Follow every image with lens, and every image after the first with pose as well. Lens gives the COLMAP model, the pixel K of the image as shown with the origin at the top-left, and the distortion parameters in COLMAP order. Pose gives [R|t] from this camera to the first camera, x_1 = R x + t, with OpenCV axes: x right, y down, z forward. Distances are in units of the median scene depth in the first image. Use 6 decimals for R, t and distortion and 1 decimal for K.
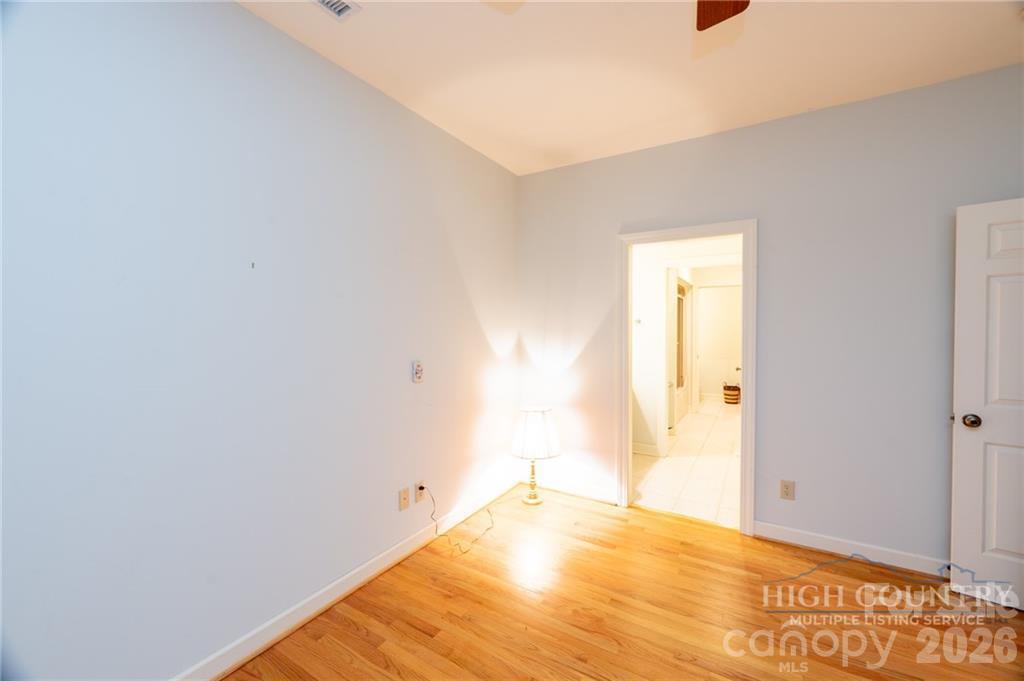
lens RADIAL K [[406.2, 0, 514.1], [0, 406.2, 338.0], [0, 0, 1]] dist [0.001251, -0.000293]
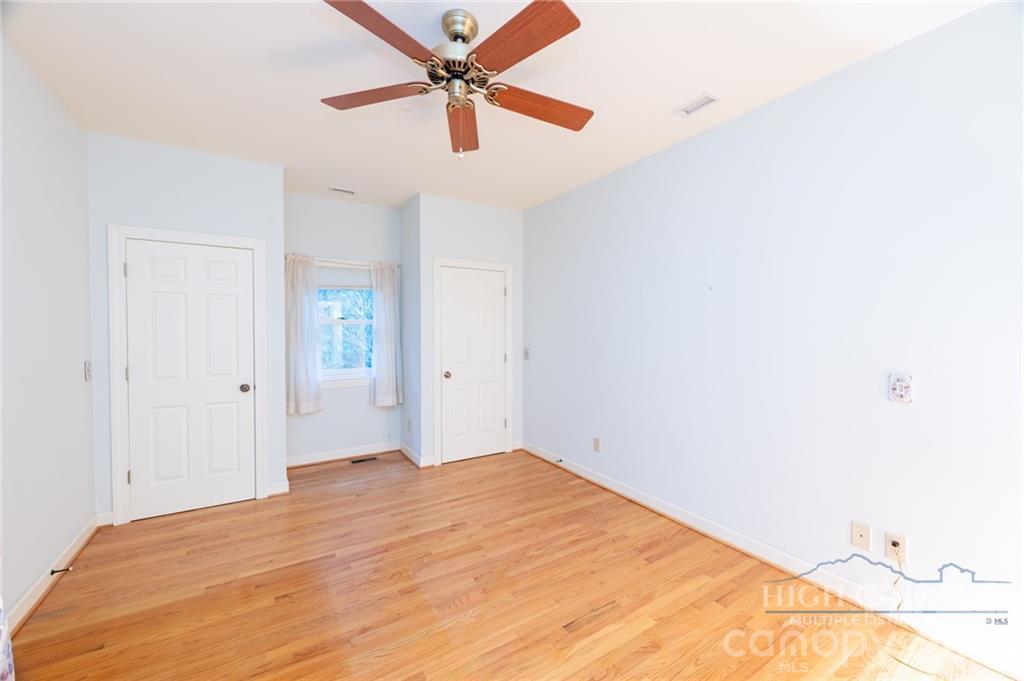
lens RADIAL K [[406.2, 0, 514.6], [0, 406.2, 334.9], [0, 0, 1]] dist [0.001251, -0.000293]
pose [[-0.448728, 0.020169, -0.893441, 0.265745], [-0.014158, 0.999459, 0.029673, -0.009511], [0.893556, 0.025964, -0.448200, 0.248357]]
